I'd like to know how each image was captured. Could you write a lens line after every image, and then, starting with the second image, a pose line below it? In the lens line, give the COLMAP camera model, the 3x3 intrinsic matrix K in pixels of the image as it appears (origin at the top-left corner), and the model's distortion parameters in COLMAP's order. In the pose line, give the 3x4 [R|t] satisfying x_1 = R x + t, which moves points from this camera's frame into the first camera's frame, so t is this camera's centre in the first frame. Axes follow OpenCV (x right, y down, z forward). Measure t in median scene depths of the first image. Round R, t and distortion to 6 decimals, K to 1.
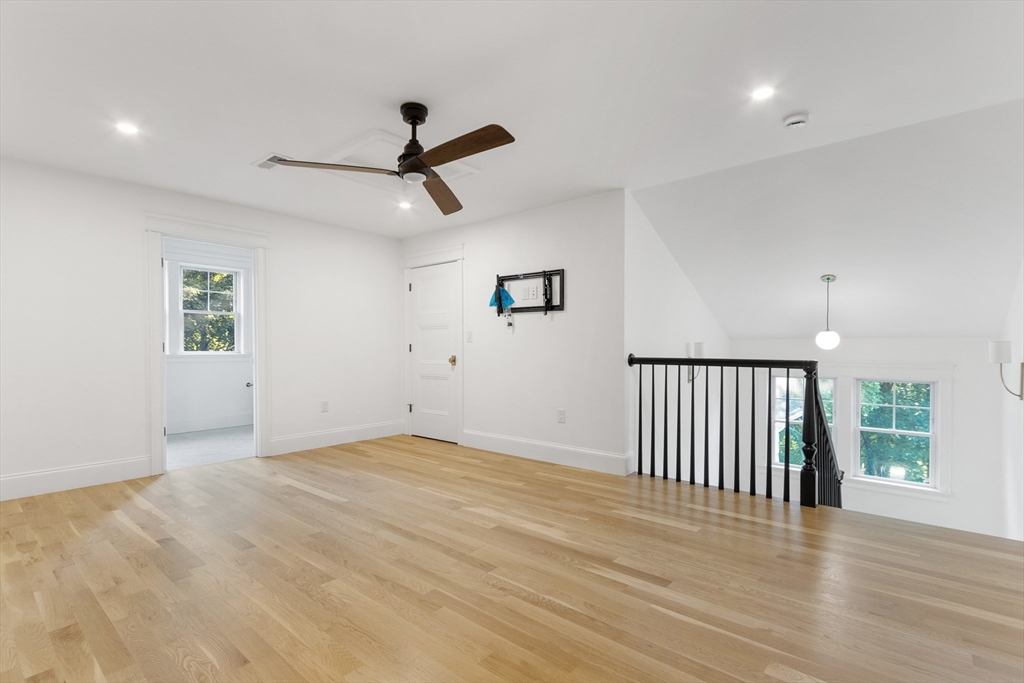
lens RADIAL K [[478.1, 0, 515.1], [0, 478.1, 347.1], [0, 0, 1]] dist [0.004811, 0.001114]
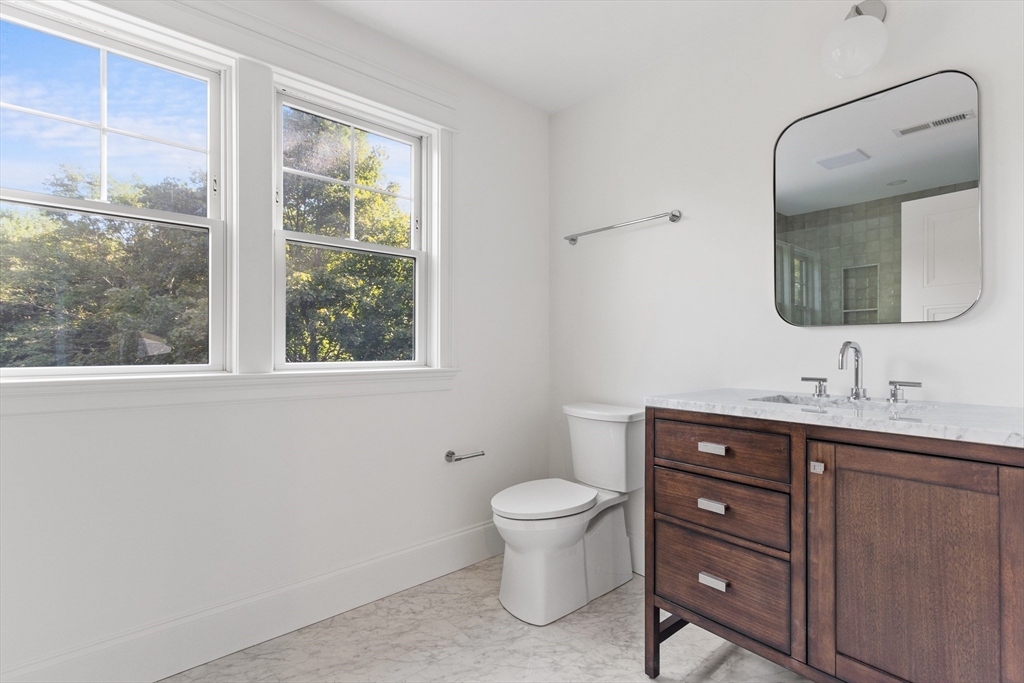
lens RADIAL K [[478.1, 0, 511.8], [0, 478.1, 345.5], [0, 0, 1]] dist [0.004811, 0.001114]
pose [[0.984646, -0.002223, -0.174549, -0.454141], [0.000525, 0.999952, -0.009771, 0.000662], [0.174563, 0.009530, 0.984600, 0.663260]]
